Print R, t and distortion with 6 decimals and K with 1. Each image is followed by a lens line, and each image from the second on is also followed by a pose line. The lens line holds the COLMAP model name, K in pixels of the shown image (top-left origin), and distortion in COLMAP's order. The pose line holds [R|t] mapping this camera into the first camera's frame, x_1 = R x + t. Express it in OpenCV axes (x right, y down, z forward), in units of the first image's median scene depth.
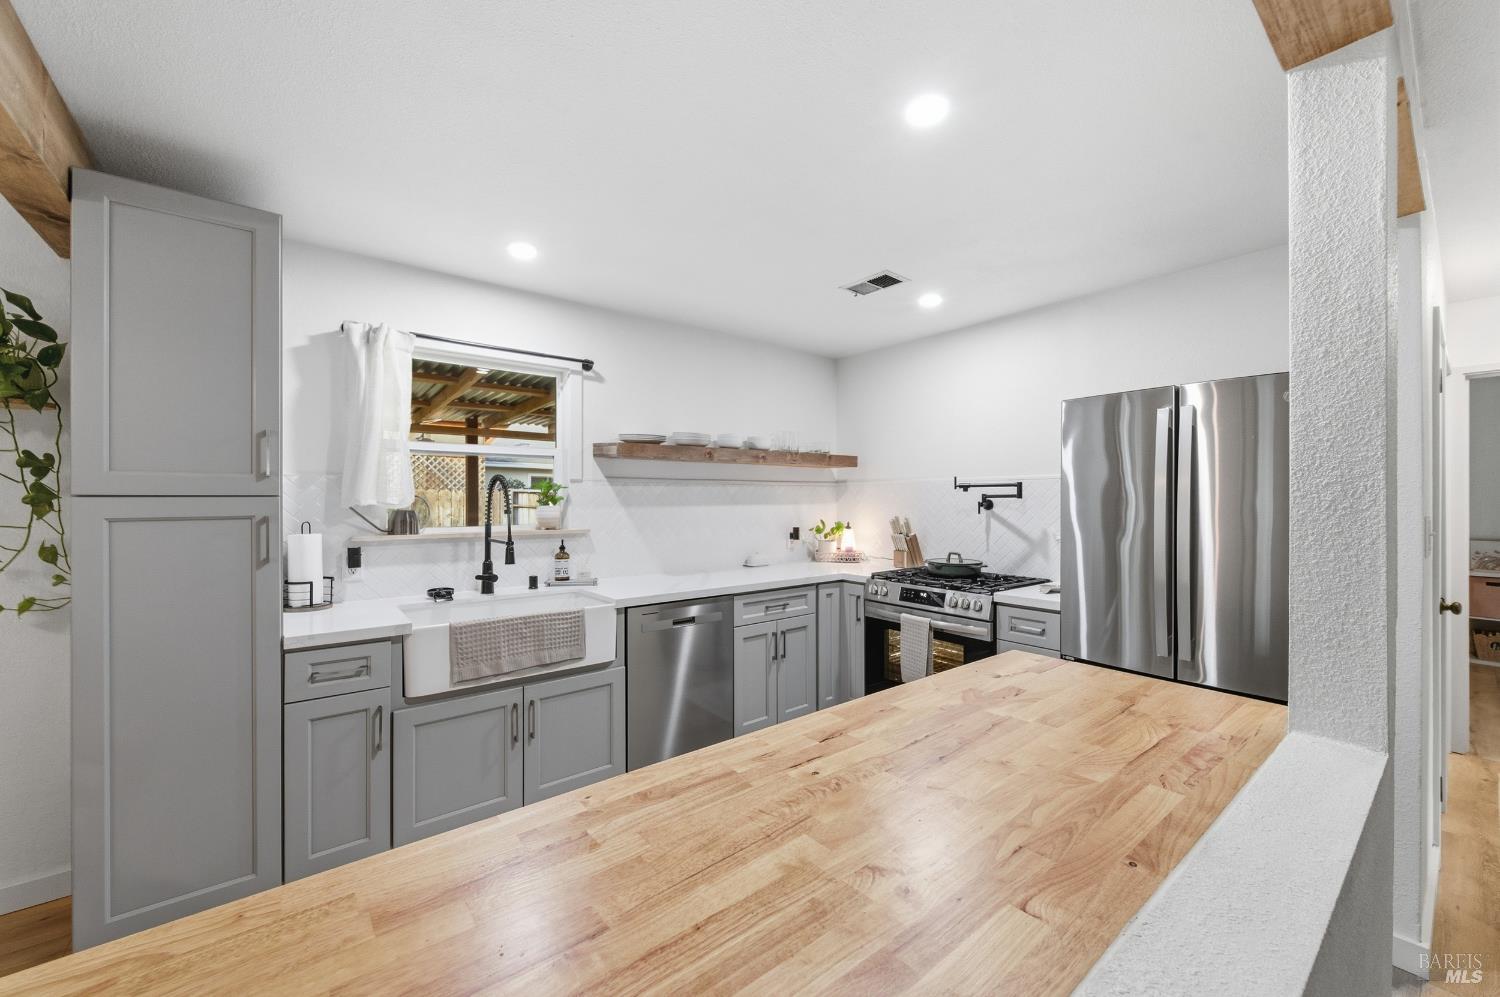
lens RADIAL K [[588.6, 0, 744.2], [0, 588.6, 499.8], [0, 0, 1]] dist [0.006936, -0.001396]
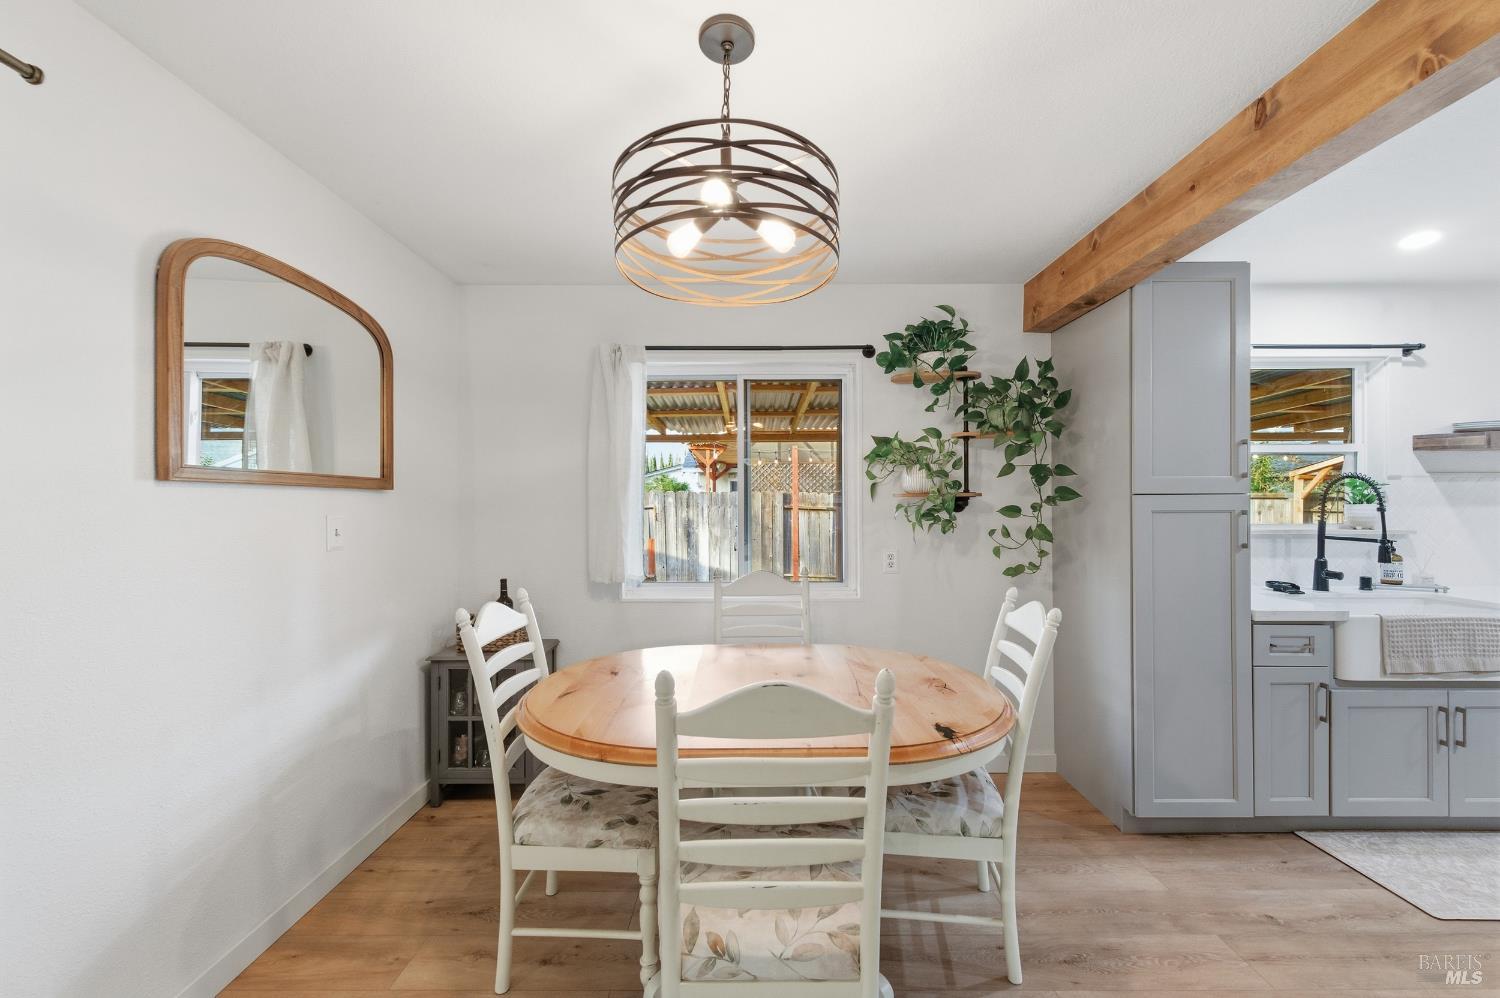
lens RADIAL K [[588.6, 0, 743.2], [0, 588.6, 502.3], [0, 0, 1]] dist [0.006936, -0.001396]
pose [[0.784533, -0.003705, -0.620076, -0.505558], [0.001536, 0.999991, -0.004031, 0.008935], [0.620086, 0.002210, 0.784531, -0.355255]]
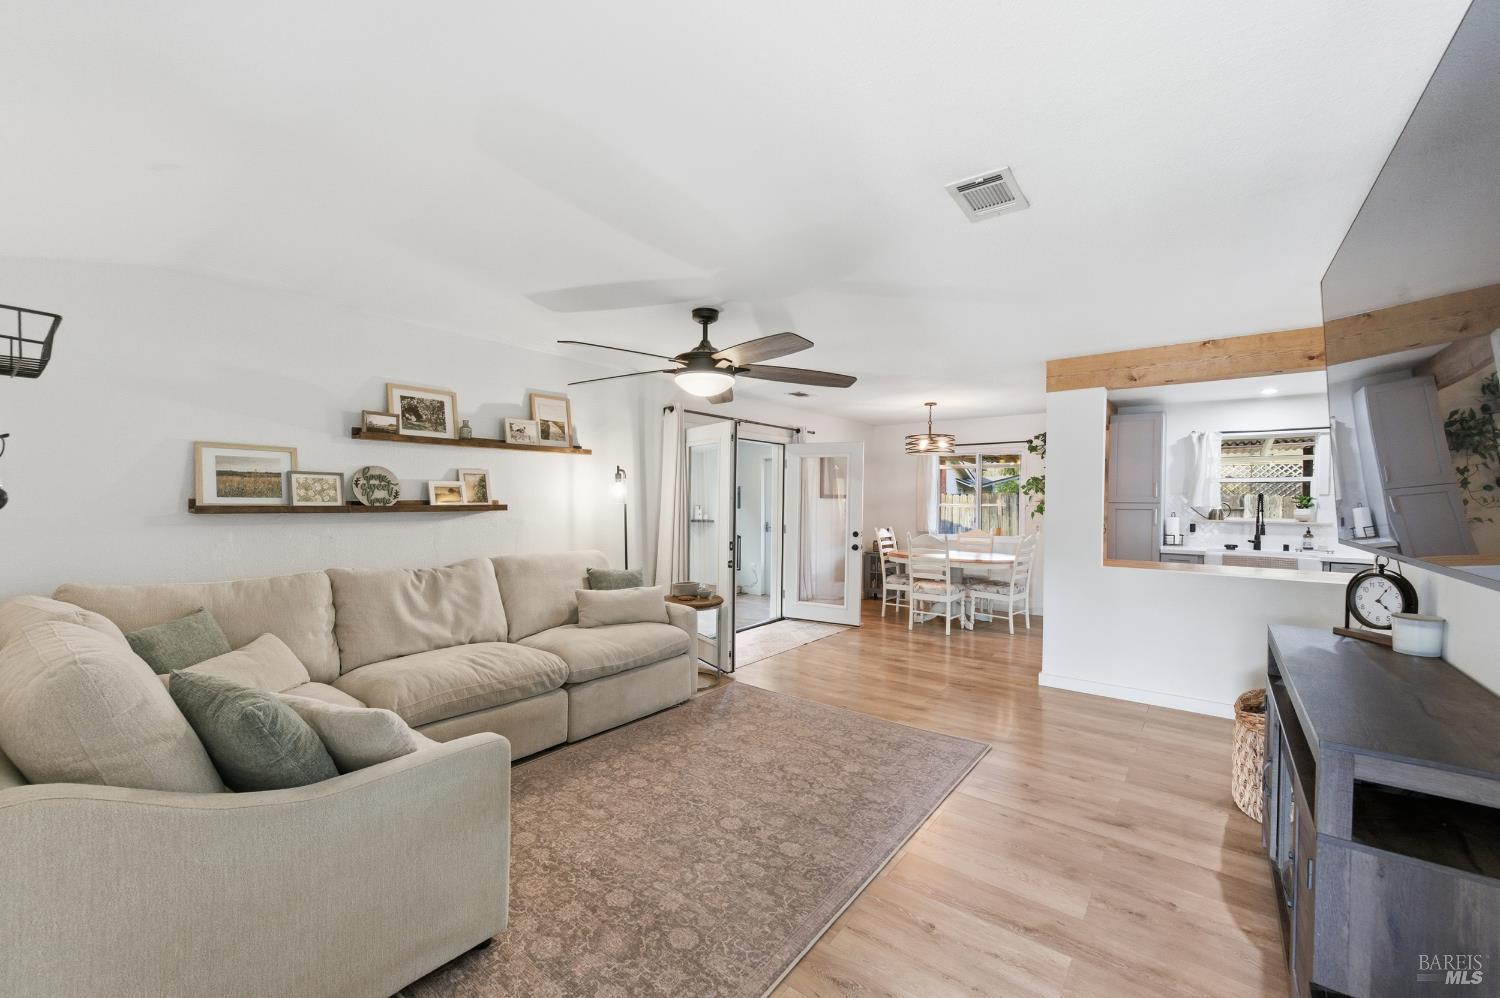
lens RADIAL K [[588.6, 0, 760.7], [0, 588.6, 509.2], [0, 0, 1]] dist [0.006936, -0.001396]
pose [[0.253503, 0.018471, -0.967158, 0.994343], [-0.010334, 0.999812, 0.016386, -0.000907], [0.967279, 0.005841, 0.253646, -1.074703]]
